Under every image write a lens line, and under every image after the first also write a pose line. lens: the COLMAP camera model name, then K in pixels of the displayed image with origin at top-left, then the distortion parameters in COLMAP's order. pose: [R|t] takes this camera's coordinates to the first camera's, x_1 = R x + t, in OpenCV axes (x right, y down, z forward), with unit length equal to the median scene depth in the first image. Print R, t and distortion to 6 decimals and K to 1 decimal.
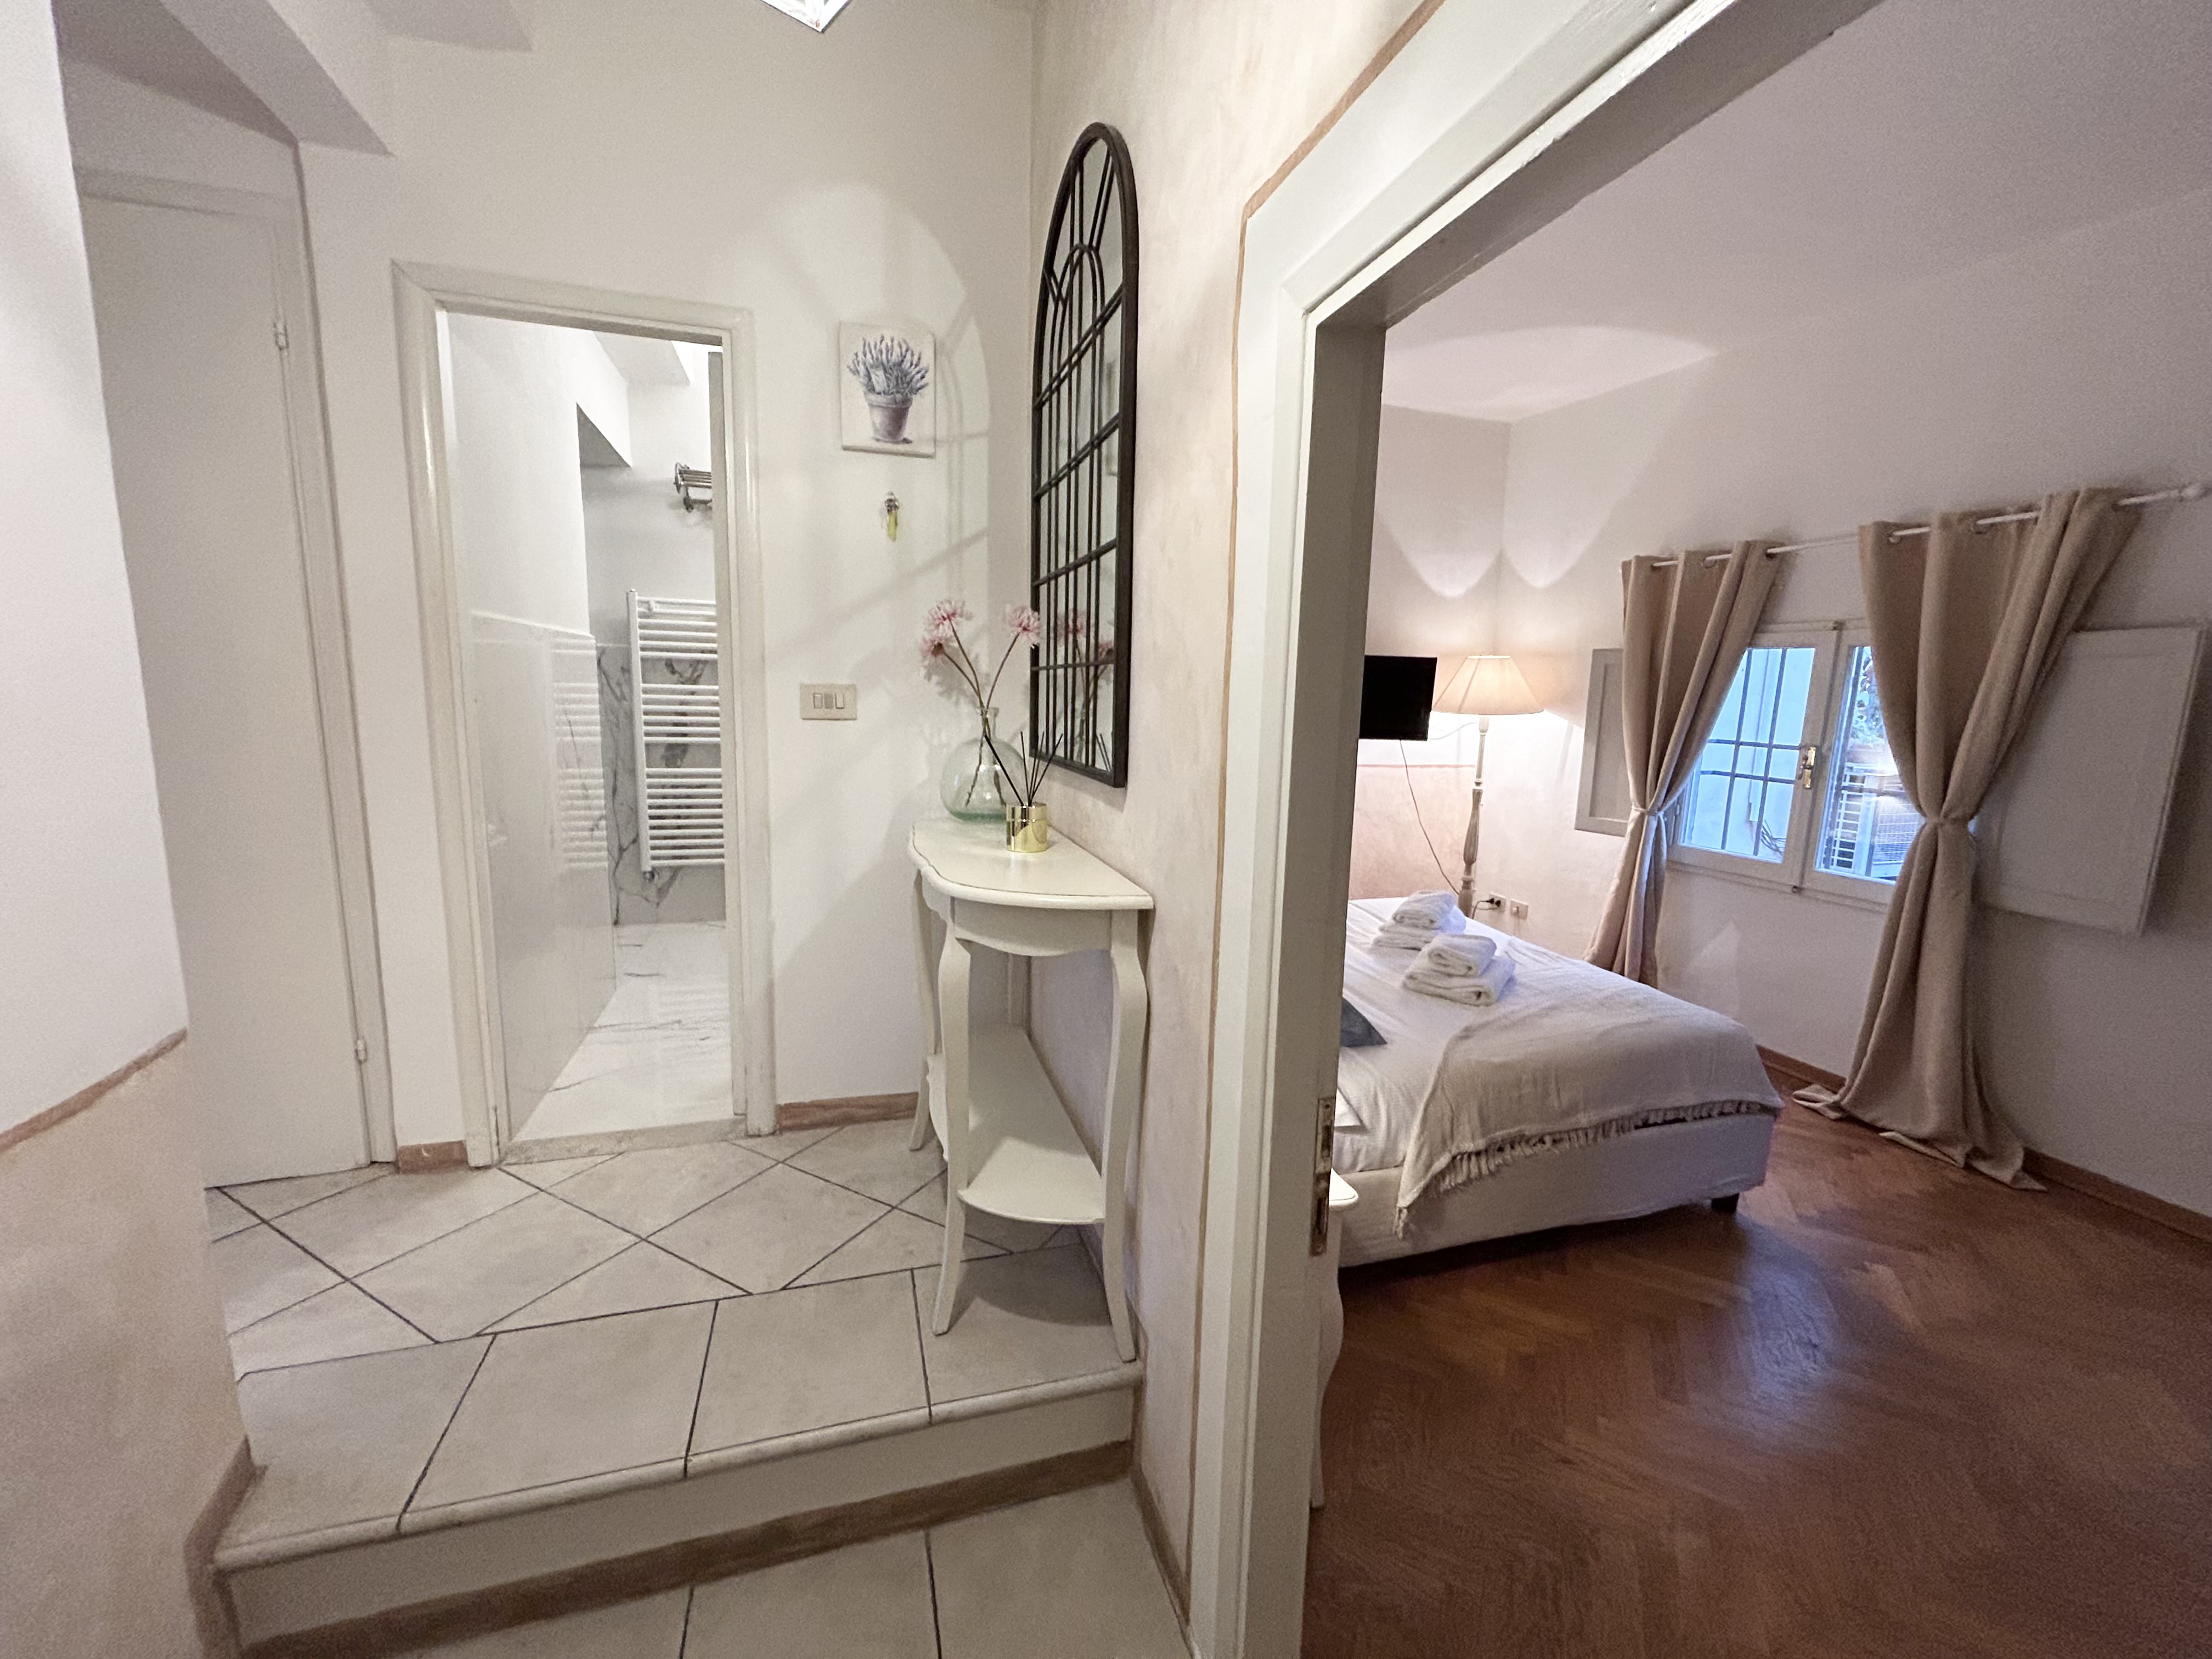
lens RADIAL K [[891.0, 0, 1107.6], [0, 891.0, 827.0], [0, 0, 1]] dist [0.001044, -0.000290]
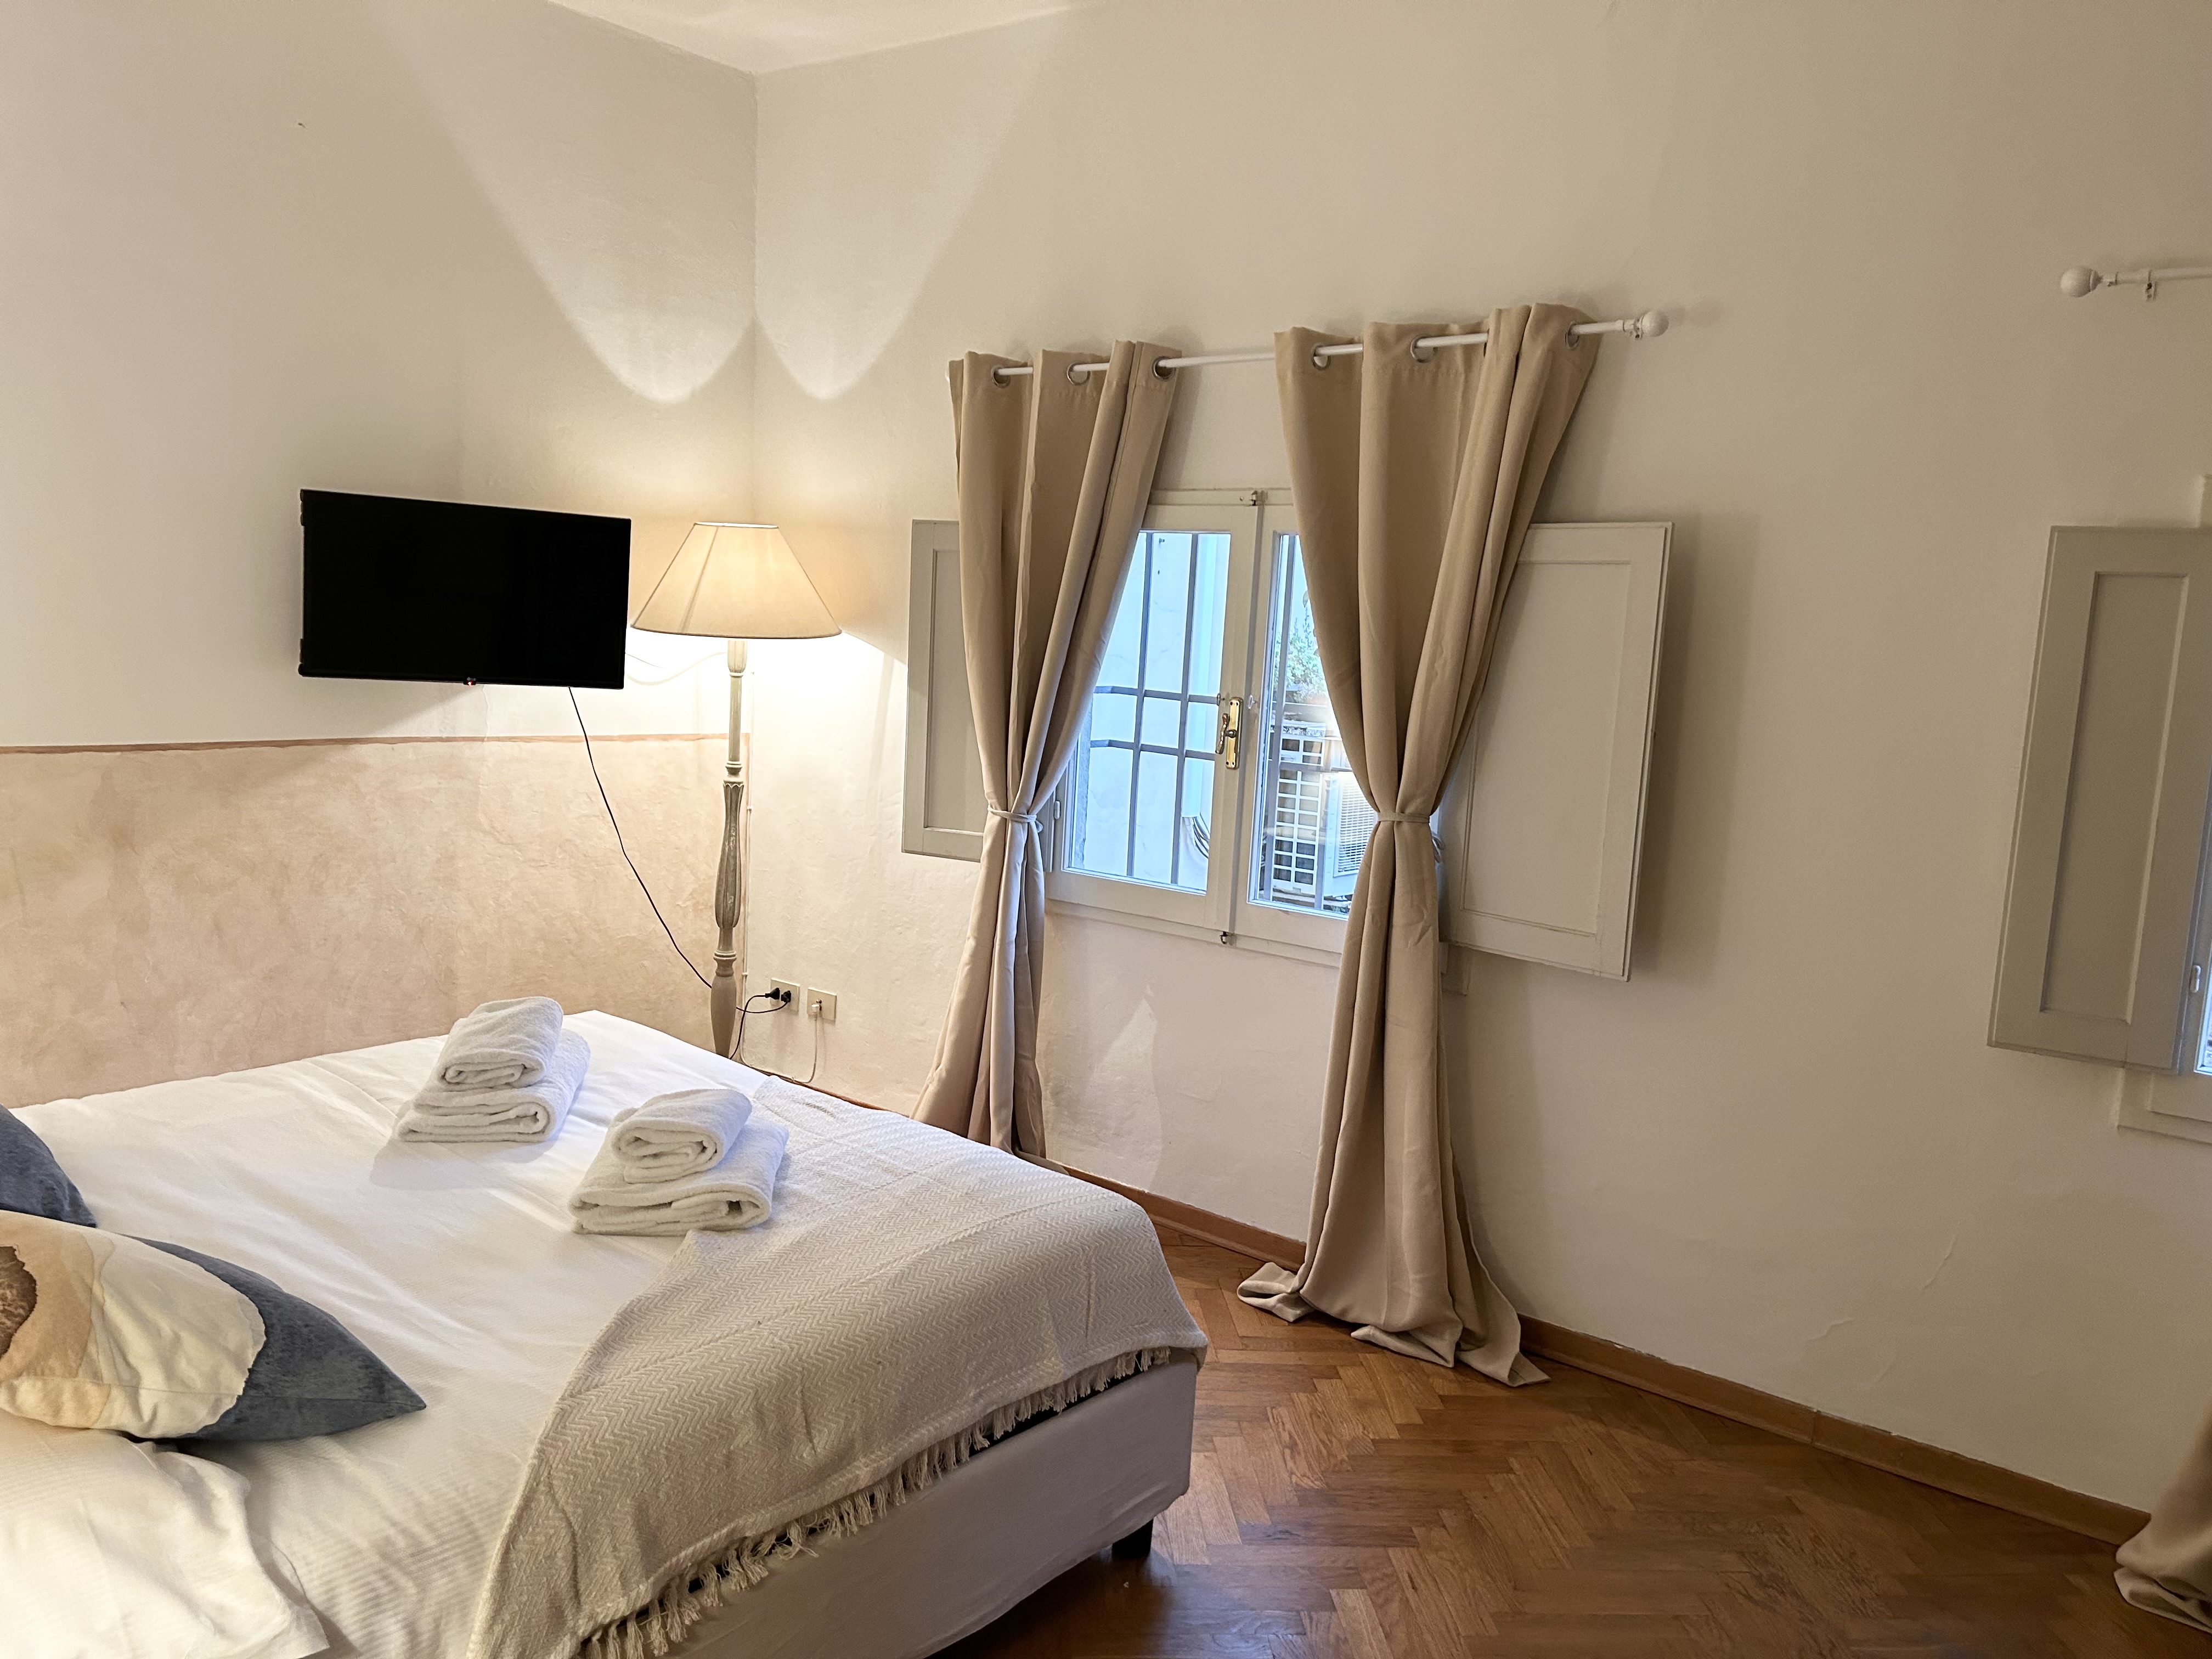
lens RADIAL K [[1660.2, 0, 1101.4], [0, 1660.2, 825.7], [0, 0, 1]] dist [0.051231, -0.052829]
pose [[0.847508, -0.043542, 0.528994, 0.138997], [0.050133, 0.998741, 0.001889, -0.013135], [-0.528410, 0.024919, 0.848623, 0.118950]]
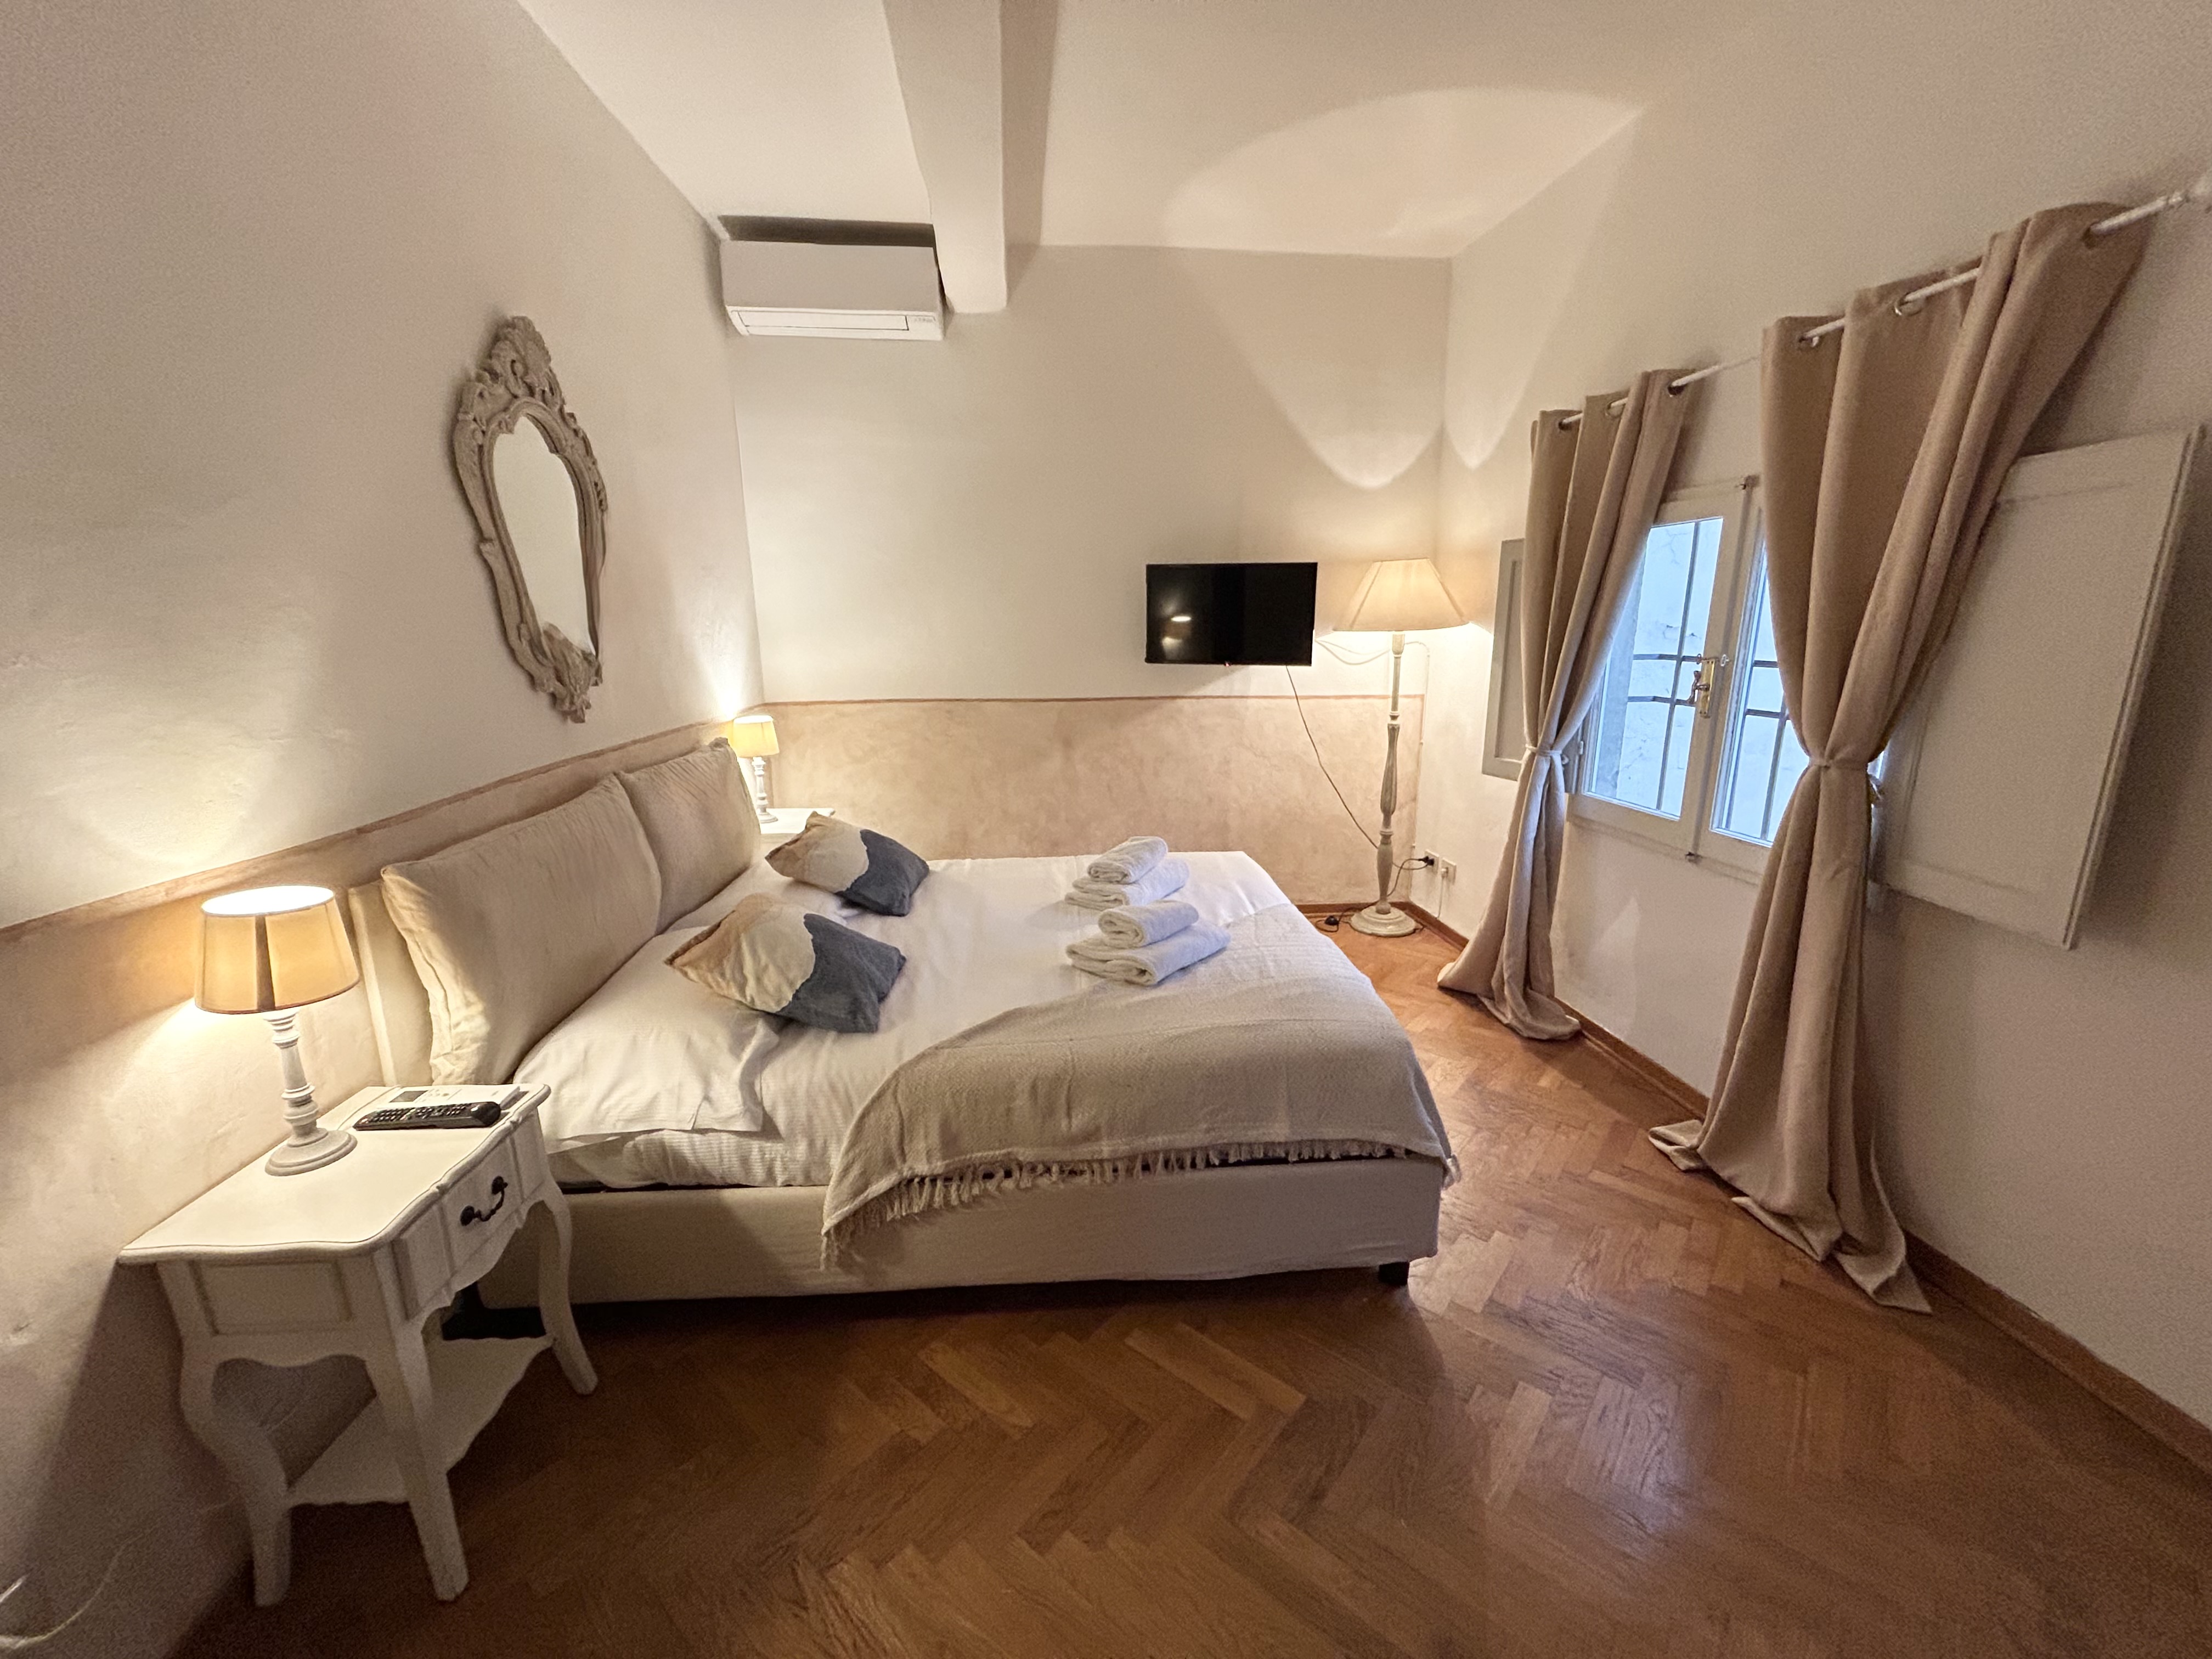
lens RADIAL K [[891.0, 0, 1102.4], [0, 891.0, 826.6], [0, 0, 1]] dist [0.001044, -0.000290]
pose [[0.975287, 0.021984, -0.219844, 0.540803], [-0.008143, 0.997938, 0.063666, 0.003680], [0.220790, -0.060303, 0.973455, 0.213263]]
